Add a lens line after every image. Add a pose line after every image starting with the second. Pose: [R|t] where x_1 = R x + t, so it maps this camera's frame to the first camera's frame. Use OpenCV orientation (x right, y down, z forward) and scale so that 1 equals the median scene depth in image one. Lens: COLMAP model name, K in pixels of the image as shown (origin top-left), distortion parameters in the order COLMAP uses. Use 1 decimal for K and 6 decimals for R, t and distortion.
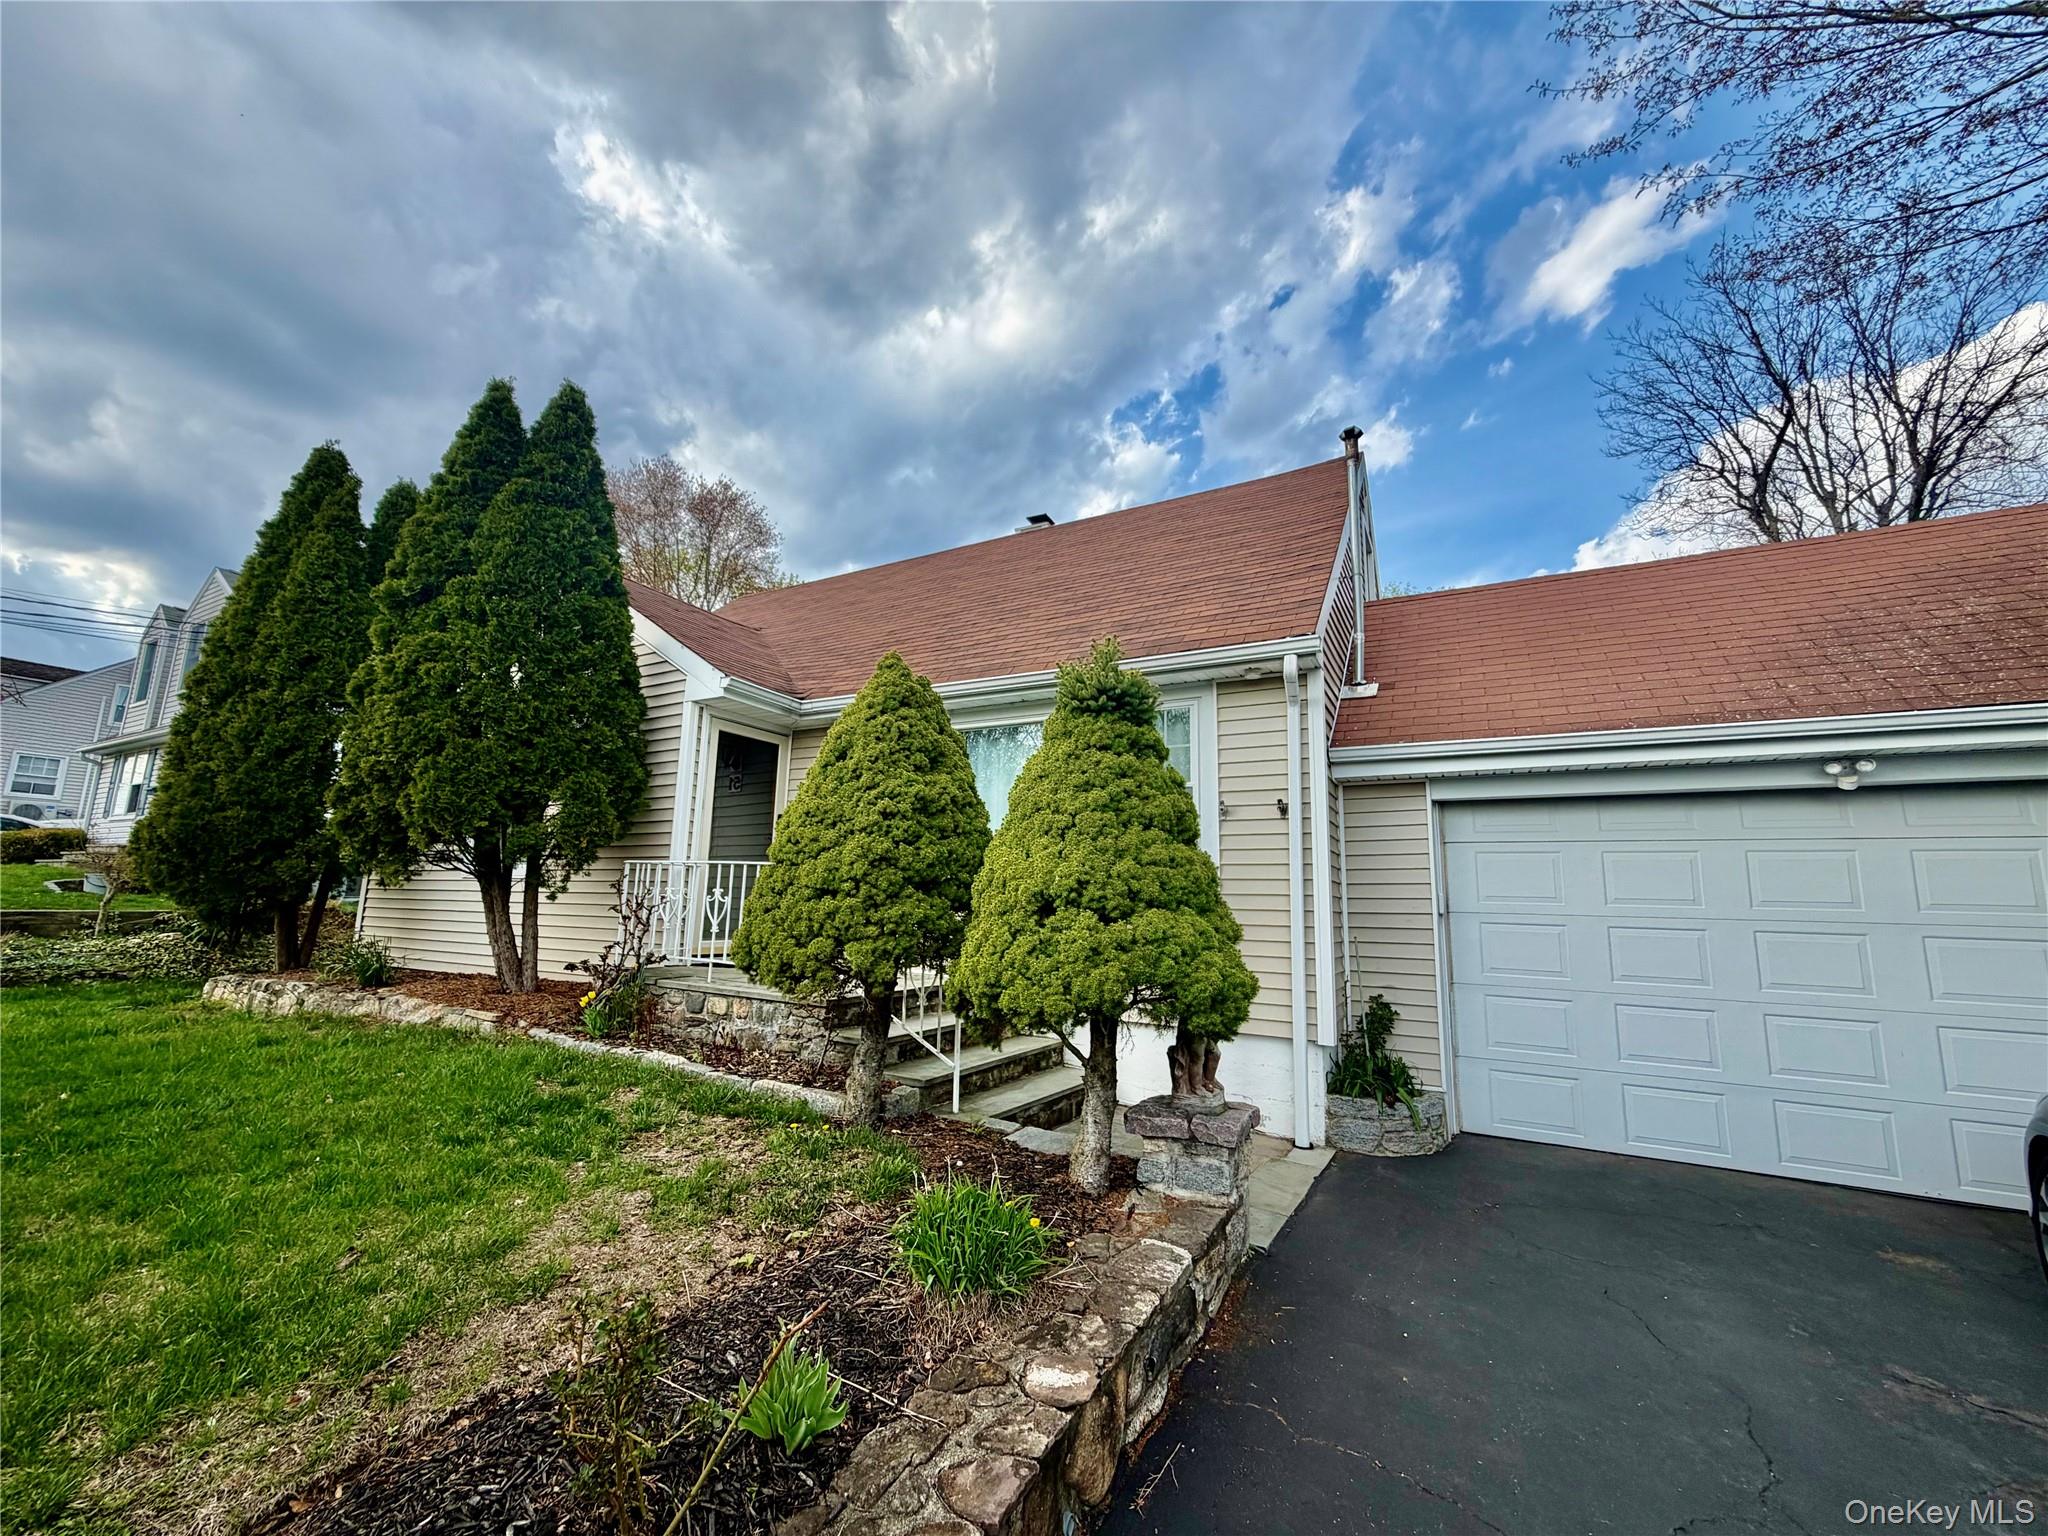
lens RADIAL K [[822.6, 0, 1027.1], [0, 822.6, 759.6], [0, 0, 1]] dist [-0.008752, 0.000885]
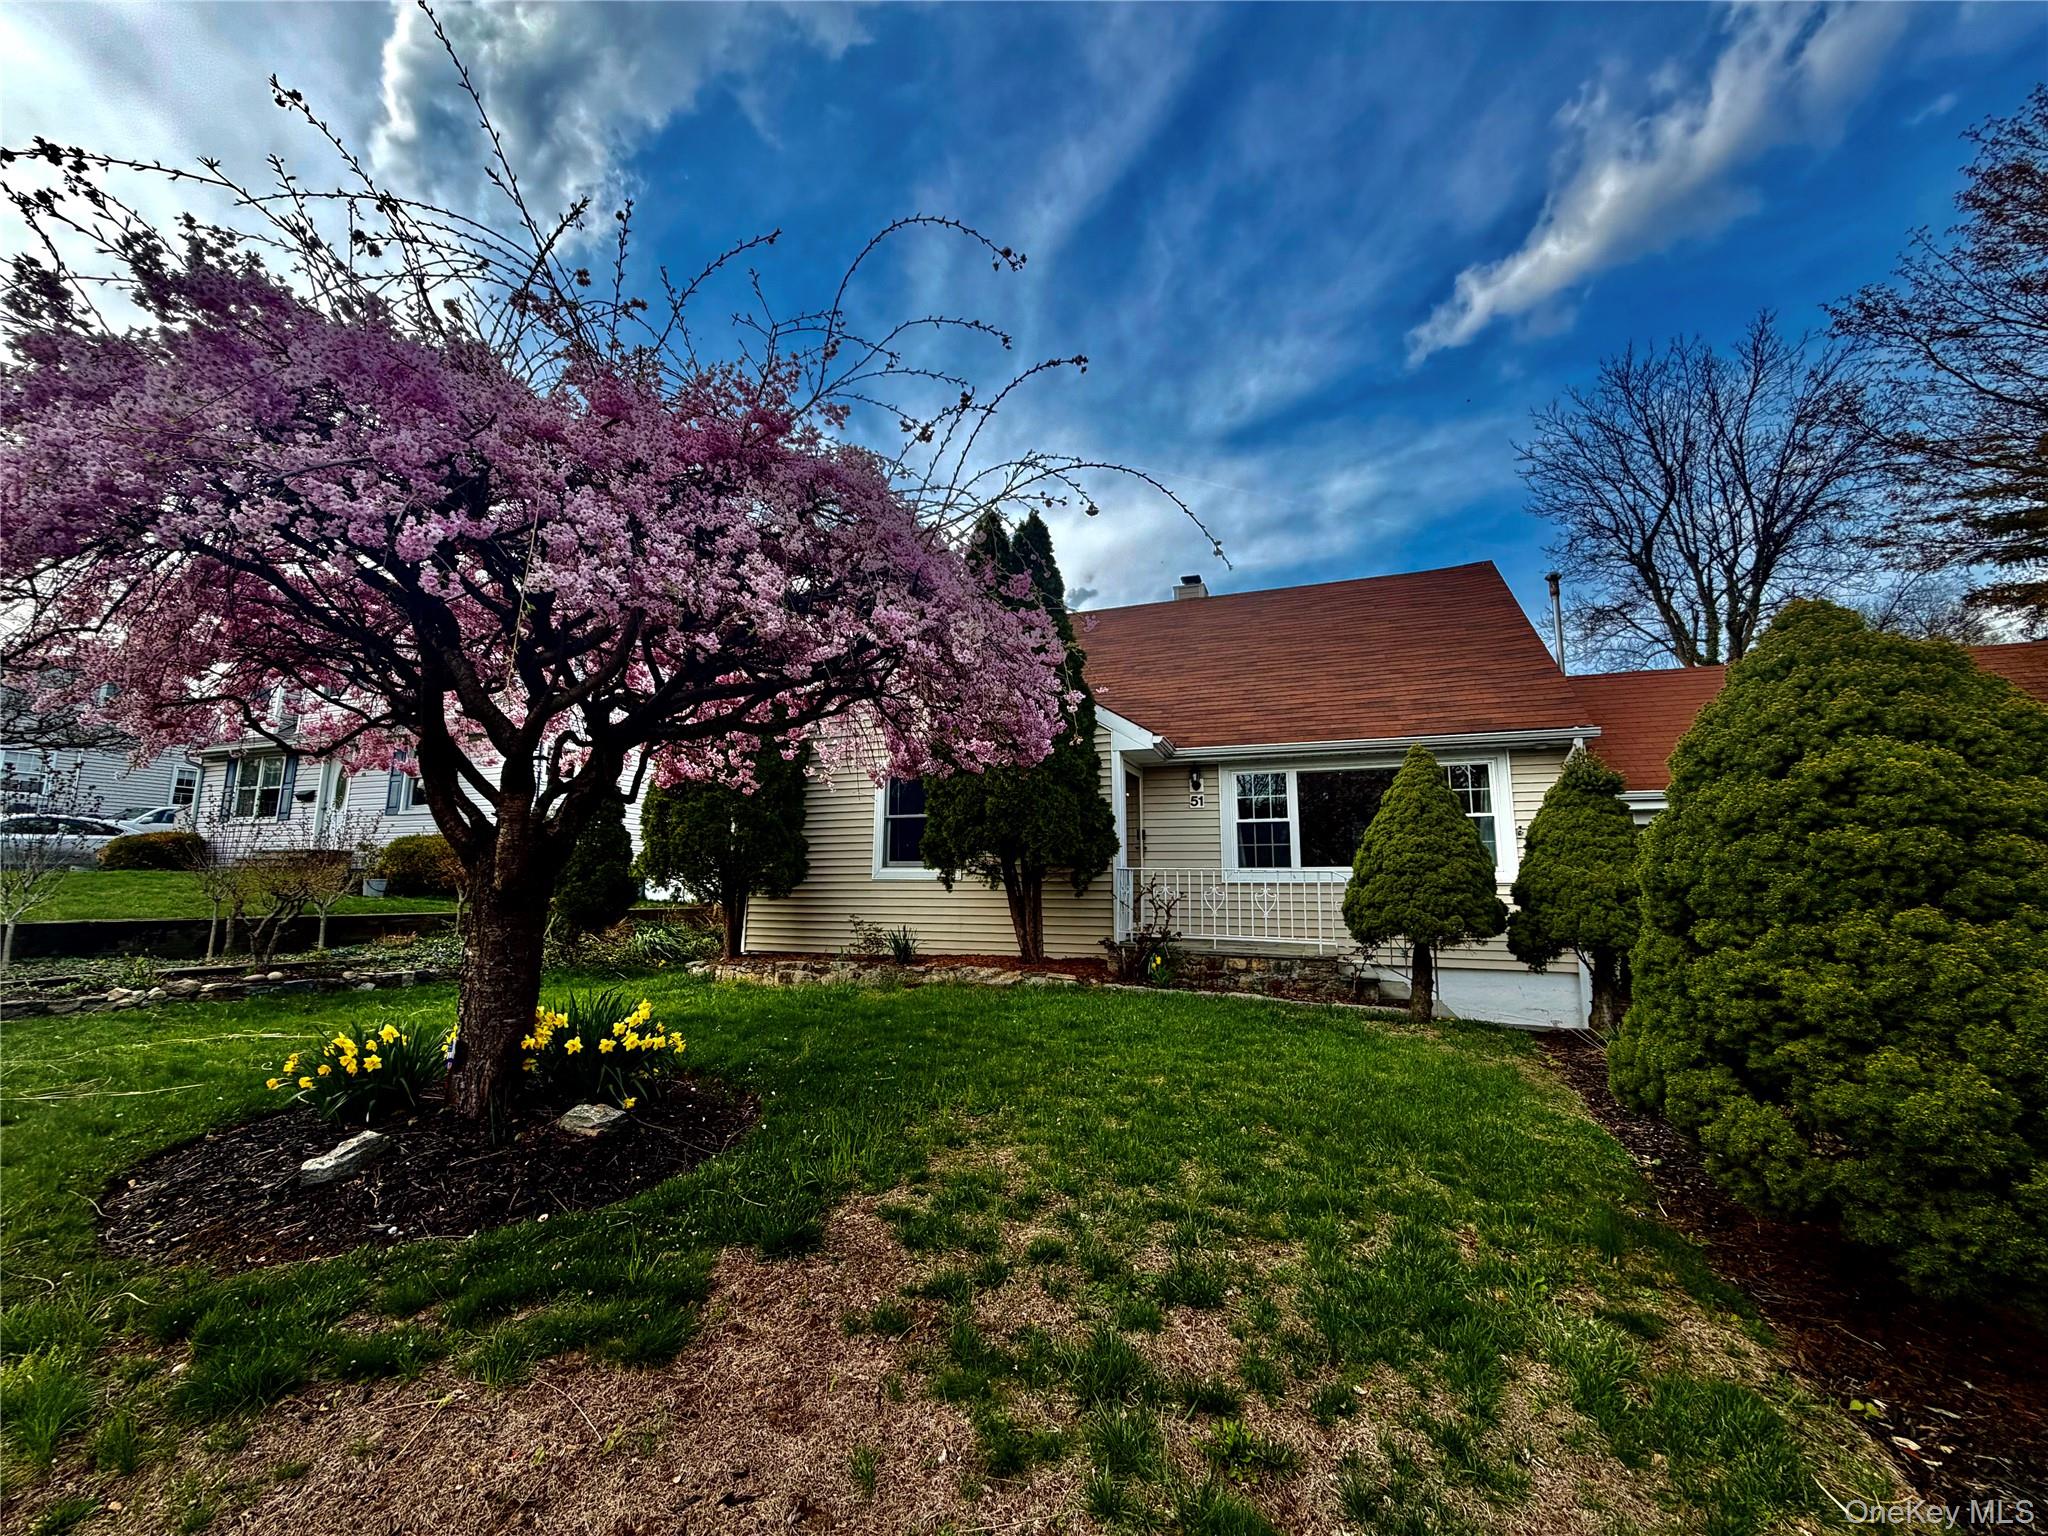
lens RADIAL K [[822.6, 0, 1007.8], [0, 822.6, 765.3], [0, 0, 1]] dist [-0.008752, 0.000885]
pose [[0.988692, 0.002107, 0.149946, -1.026117], [-0.006472, 0.999569, 0.028626, -0.108904], [-0.149821, -0.029273, 0.988280, -0.430103]]
